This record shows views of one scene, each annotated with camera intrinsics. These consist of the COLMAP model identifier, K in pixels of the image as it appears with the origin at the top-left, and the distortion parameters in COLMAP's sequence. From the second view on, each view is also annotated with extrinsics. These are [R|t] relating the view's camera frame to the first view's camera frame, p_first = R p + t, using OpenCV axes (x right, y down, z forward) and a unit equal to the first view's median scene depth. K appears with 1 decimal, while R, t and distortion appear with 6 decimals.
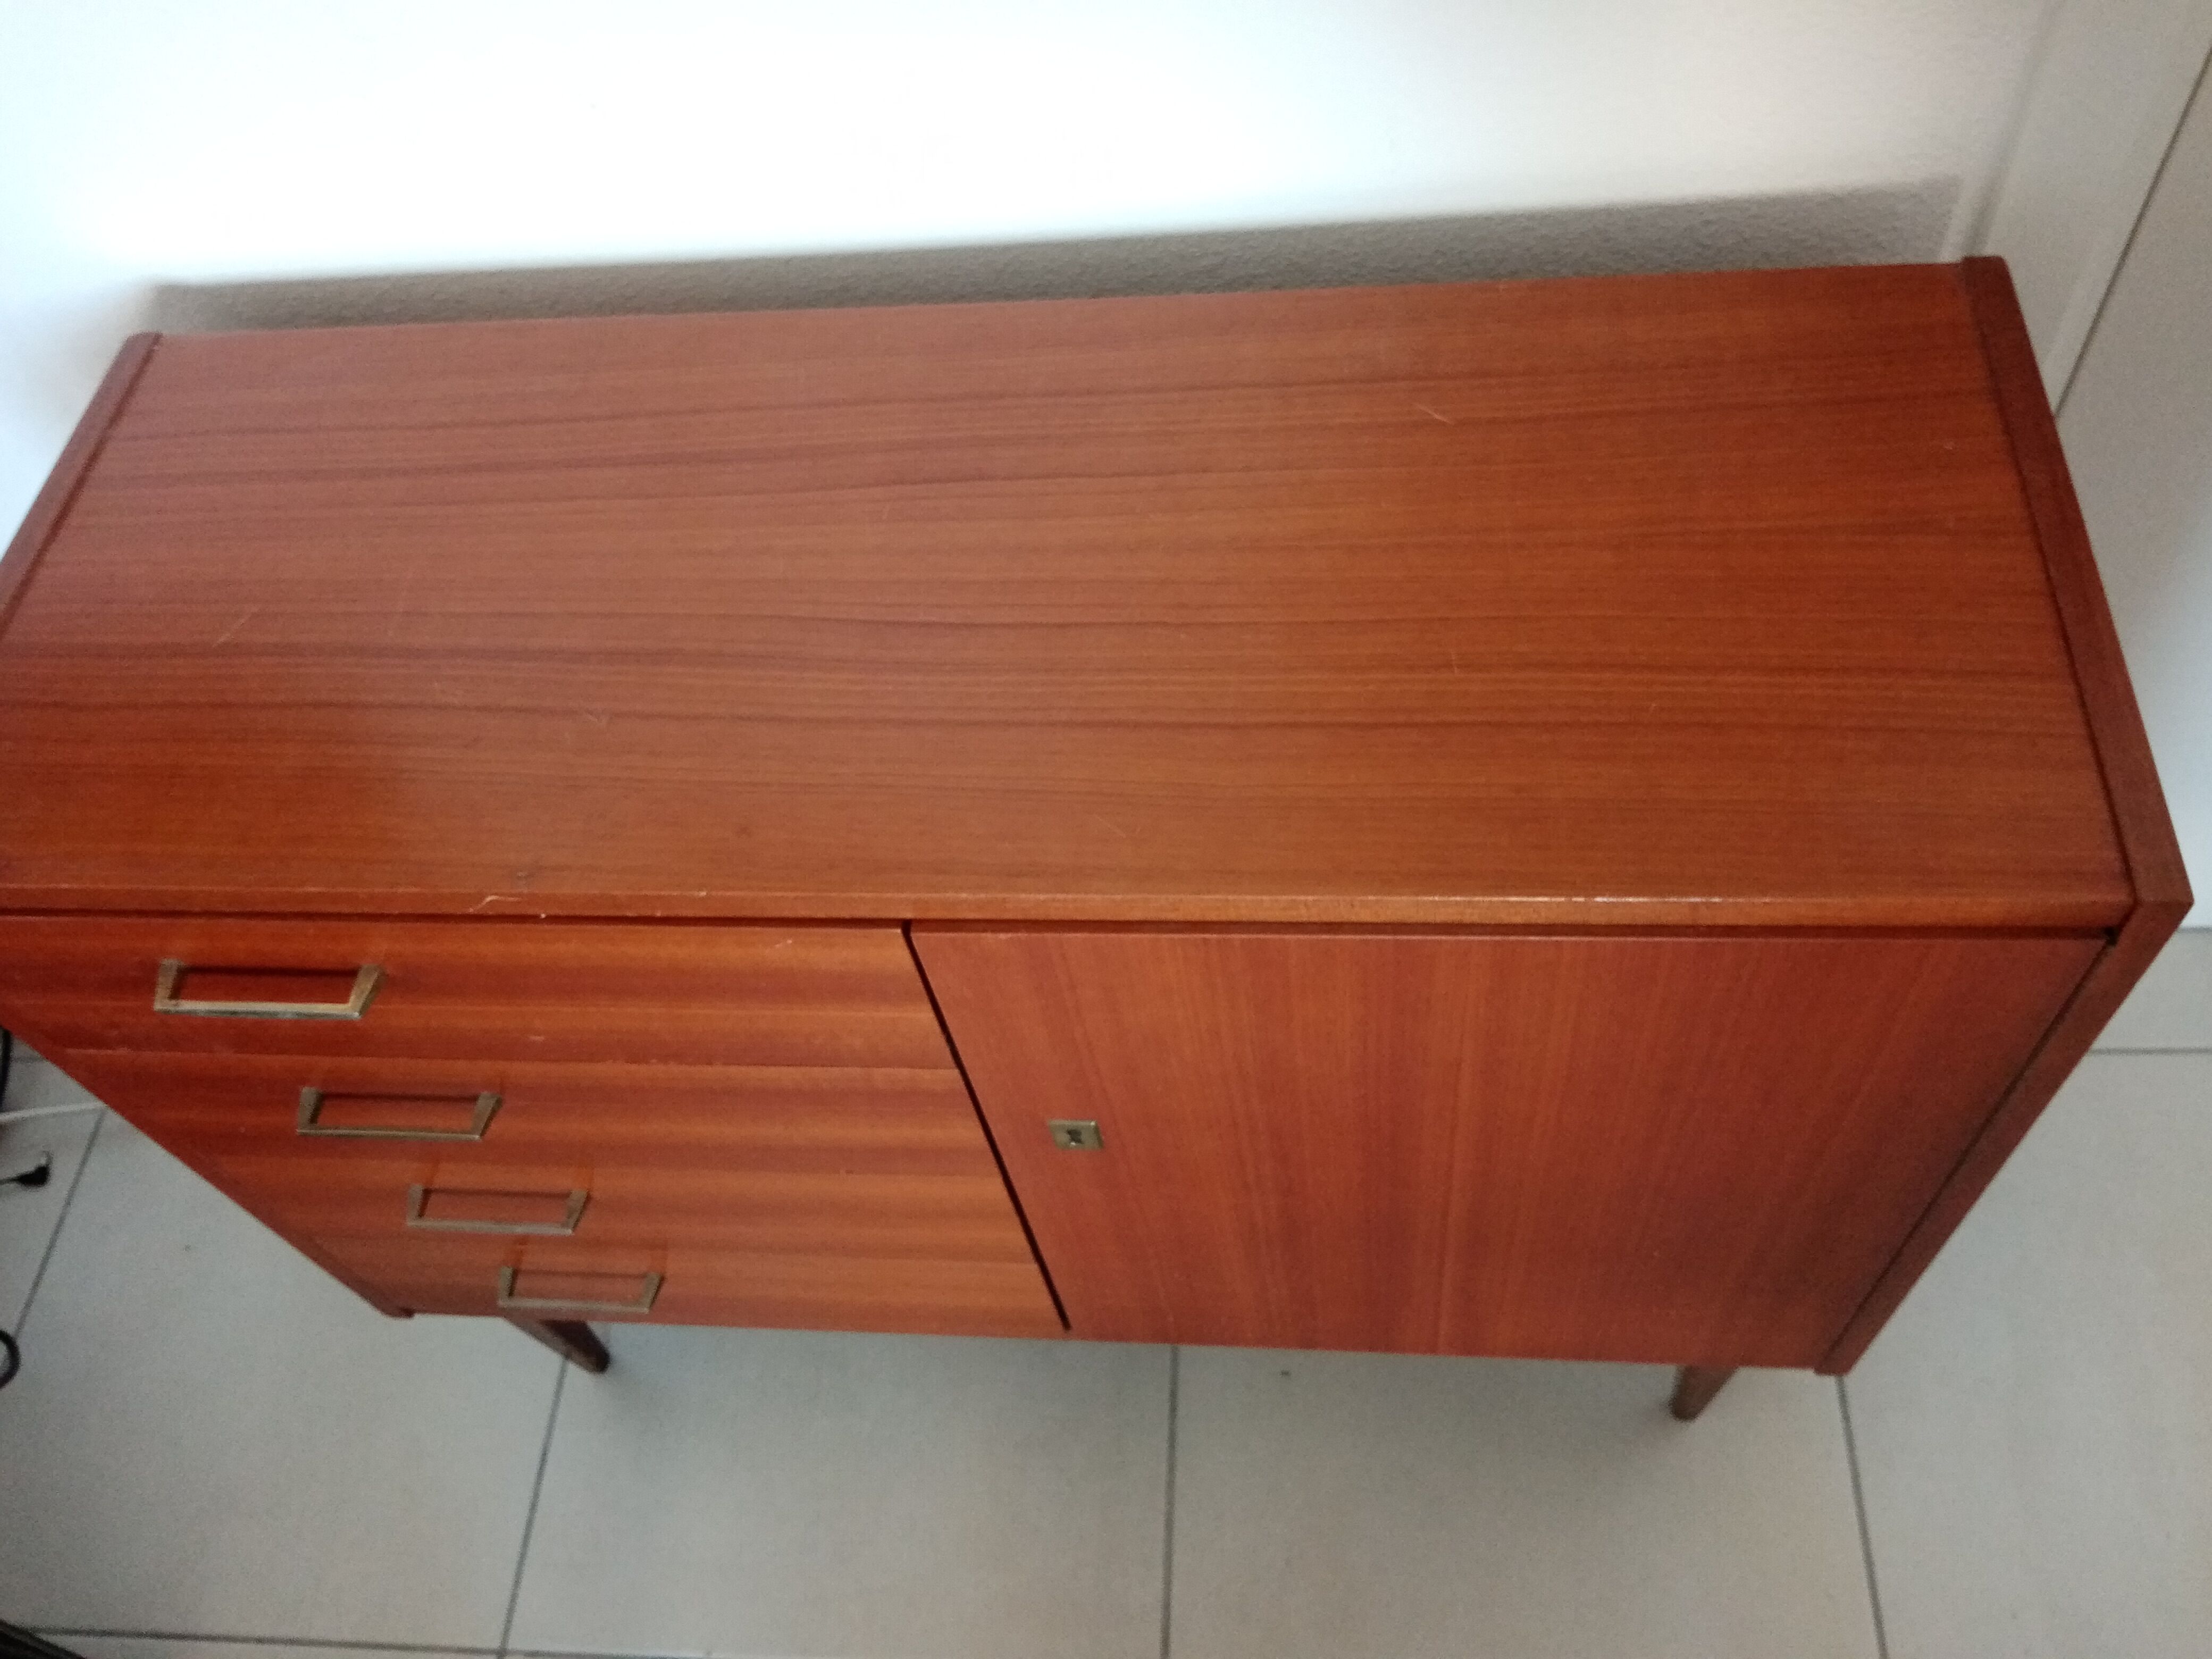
lens RADIAL K [[1797.5, 0, 1096.4], [0, 1797.5, 850.1], [0, 0, 1]] dist [0.039510, -0.092234]
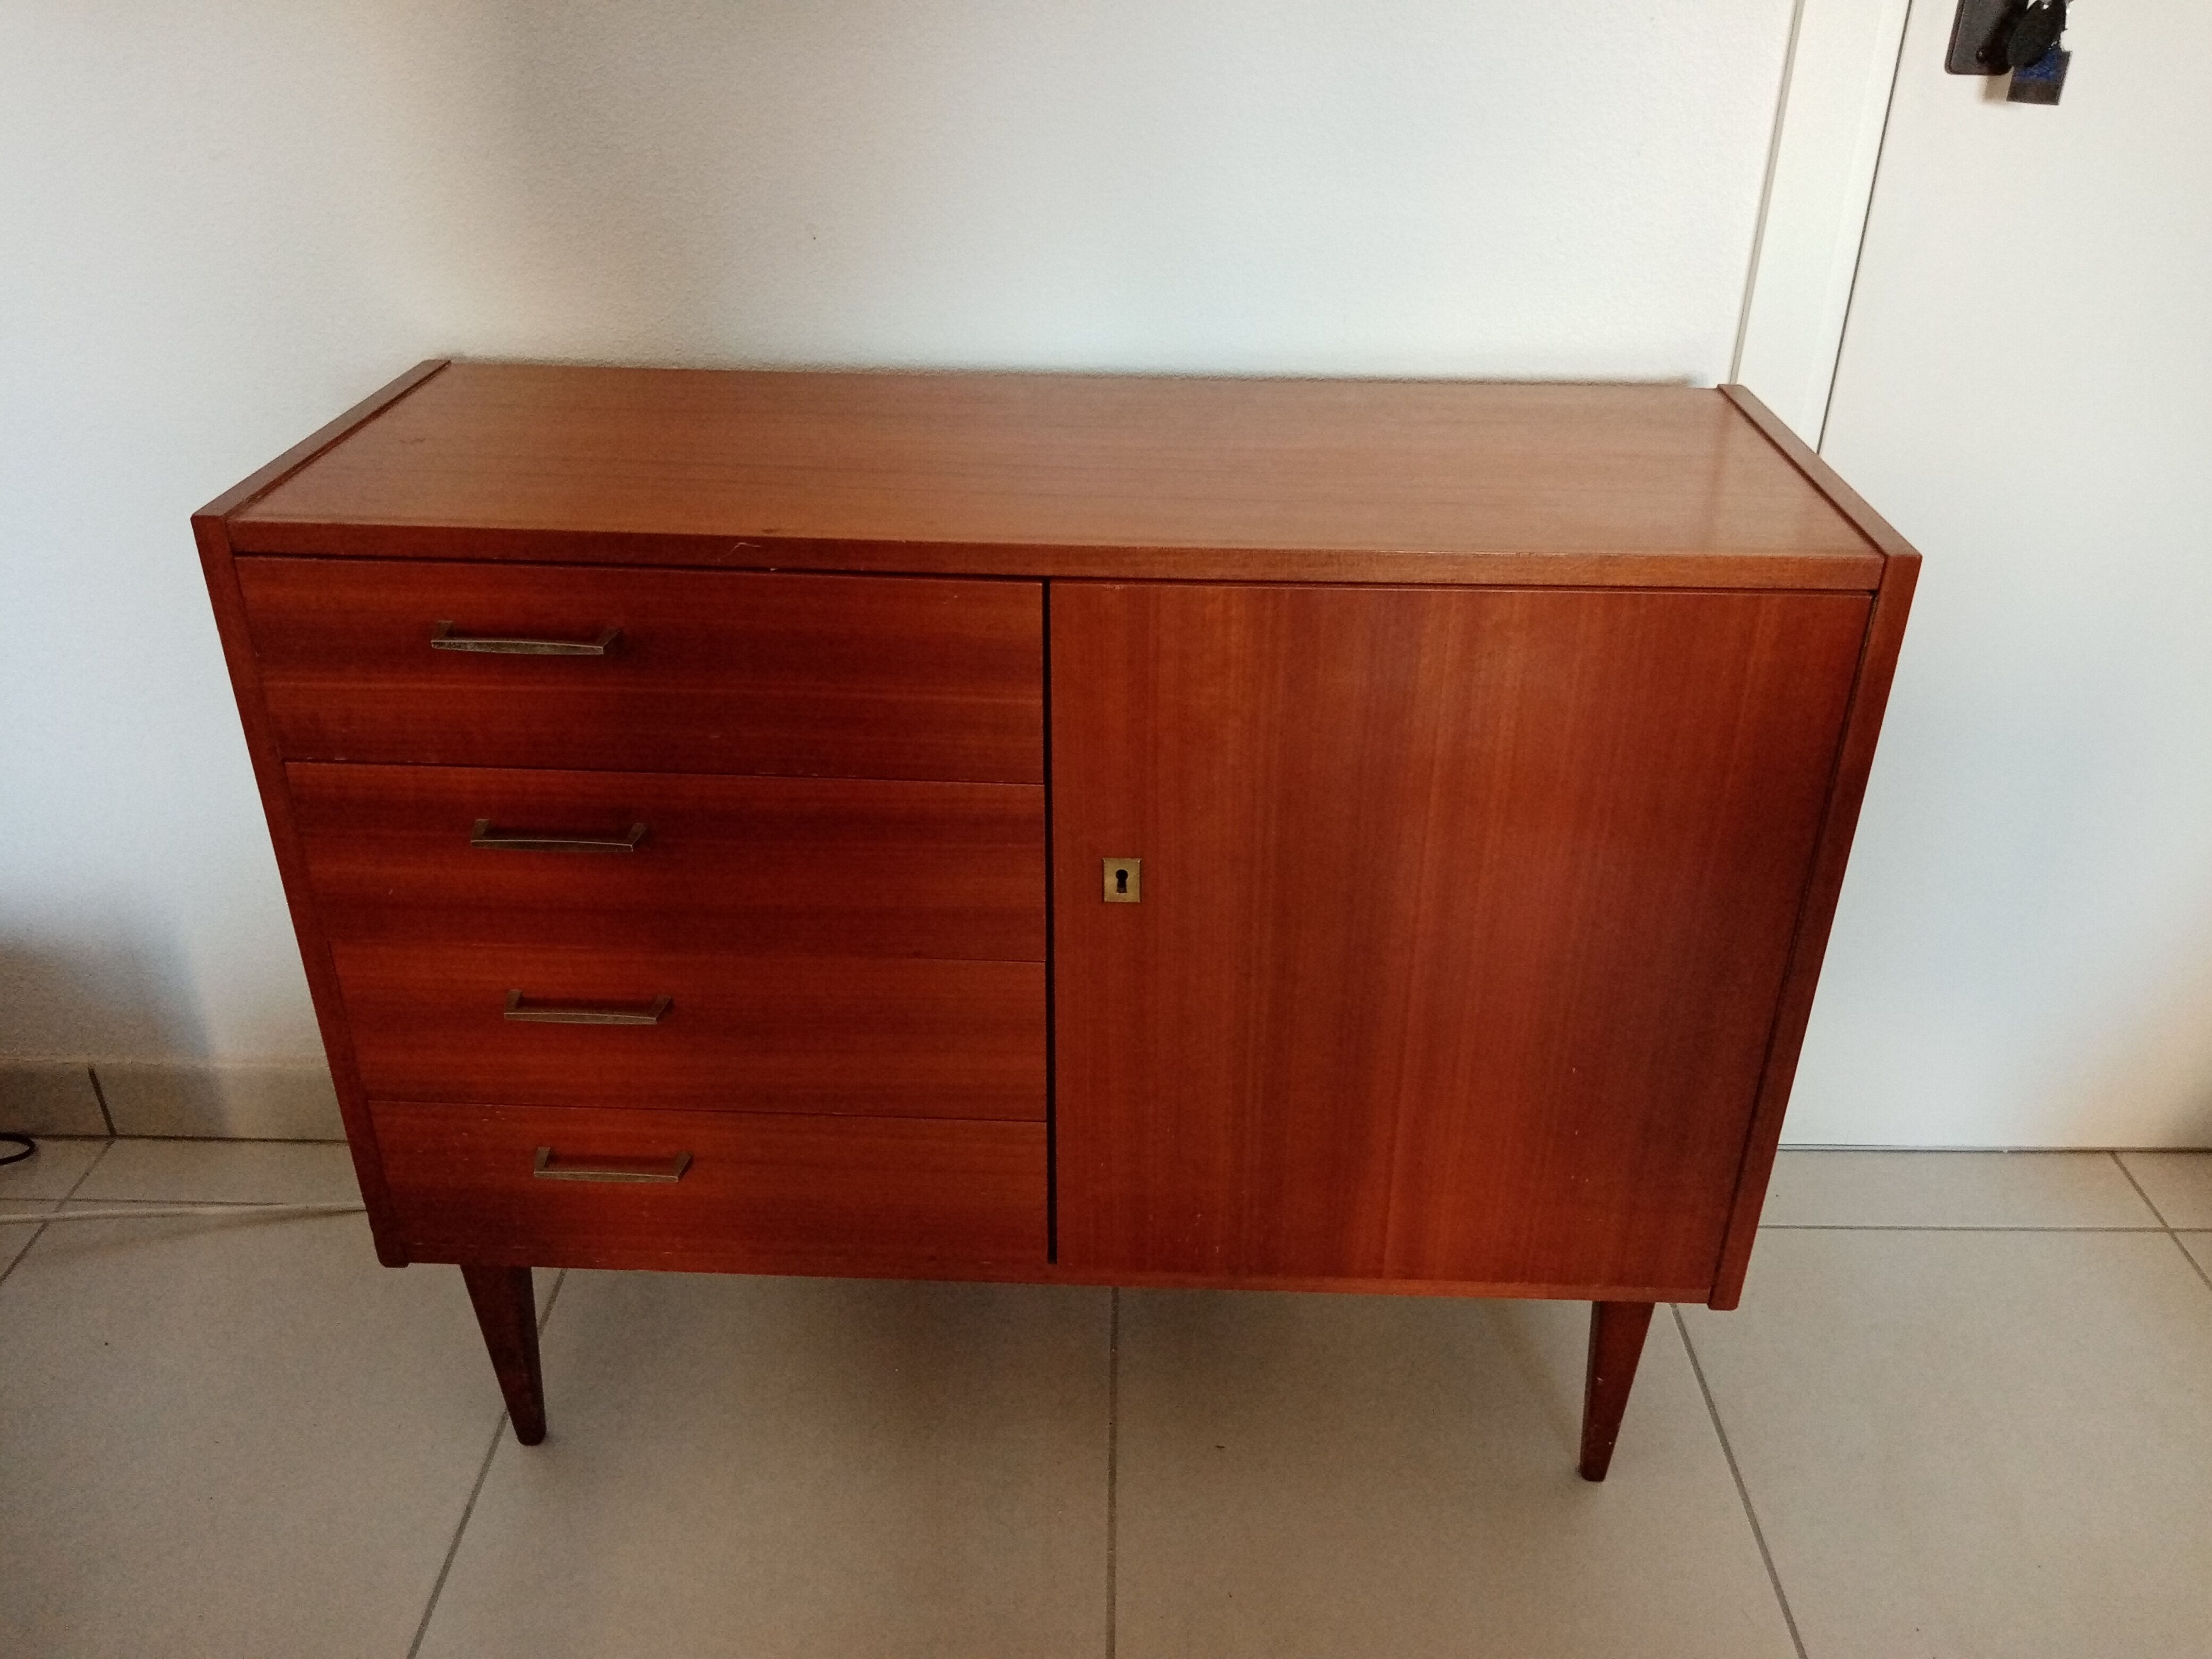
lens RADIAL K [[1797.5, 0, 1112.5], [0, 1797.5, 827.8], [0, 0, 1]] dist [0.039510, -0.092234]
pose [[0.990919, 0.091911, 0.098142, -0.163557], [-0.037684, 0.890482, -0.453456, 0.787210], [-0.129071, 0.445640, 0.885859, -0.135156]]
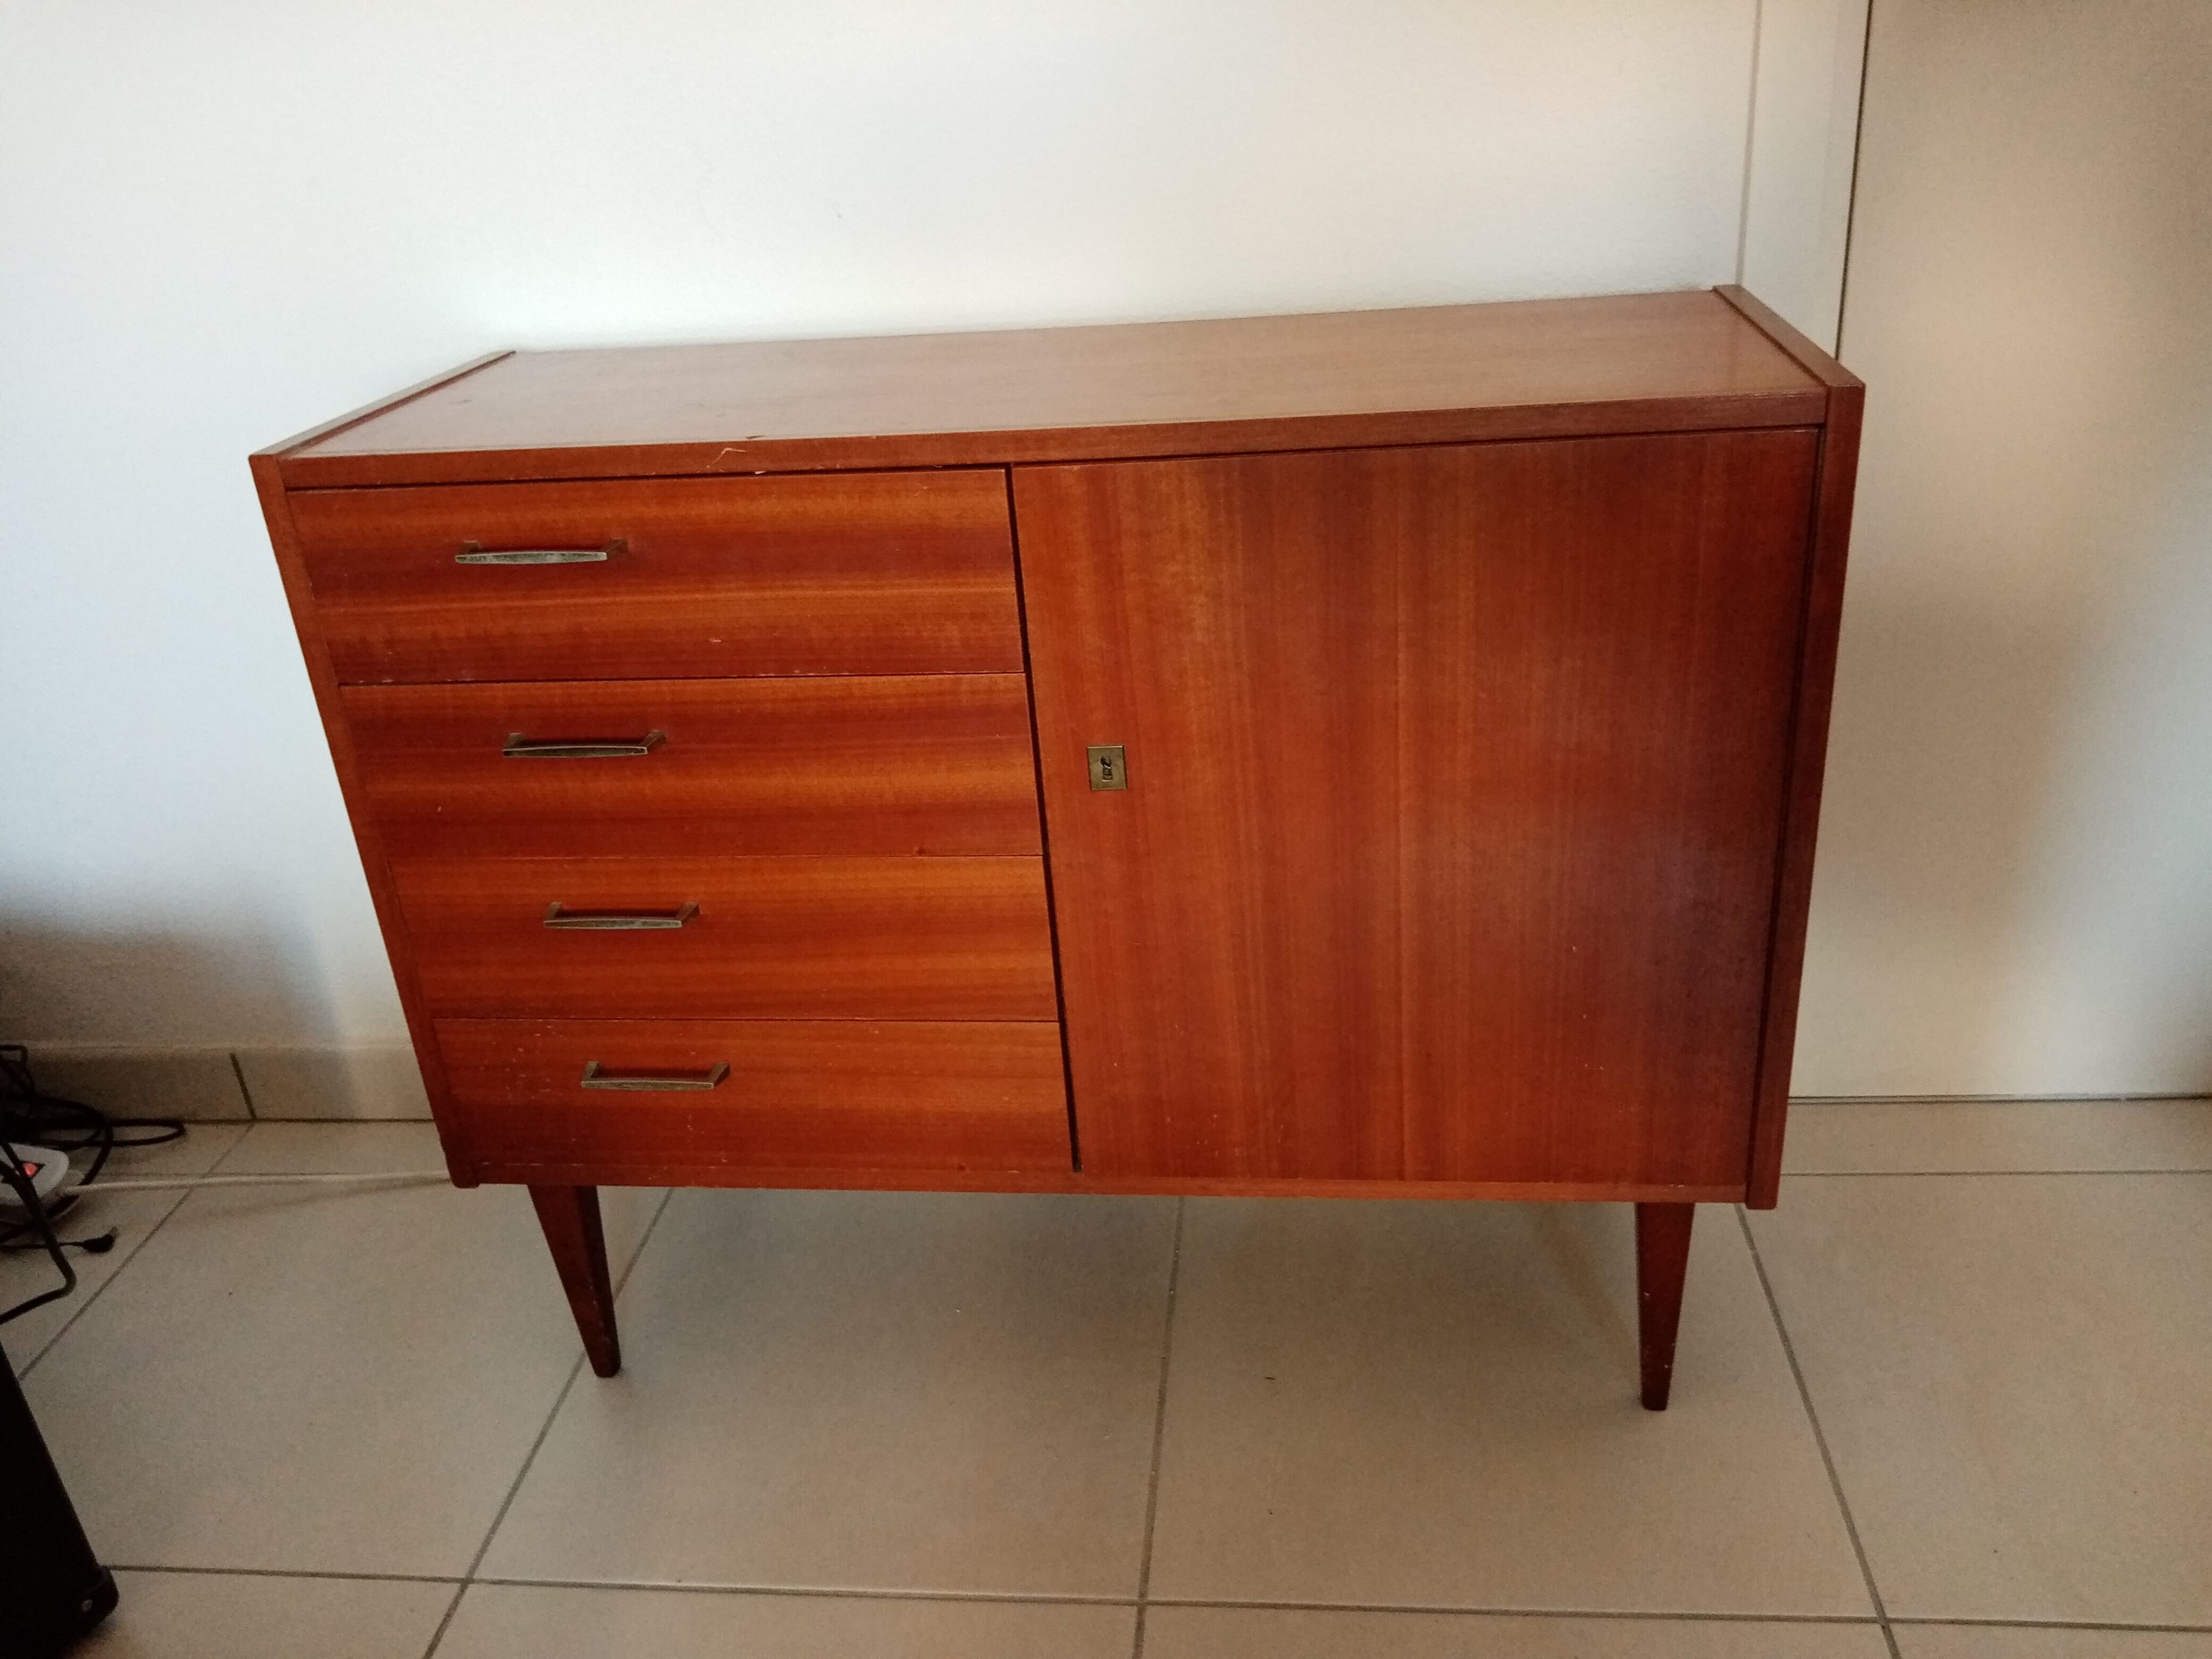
lens RADIAL K [[1797.5, 0, 1089.2], [0, 1797.5, 816.2], [0, 0, 1]] dist [0.039510, -0.092234]
pose [[0.997788, 0.061319, -0.025691, 0.012527], [-0.065886, 0.860306, -0.505503, 0.958437], [-0.008894, 0.506077, 0.862442, -0.106439]]
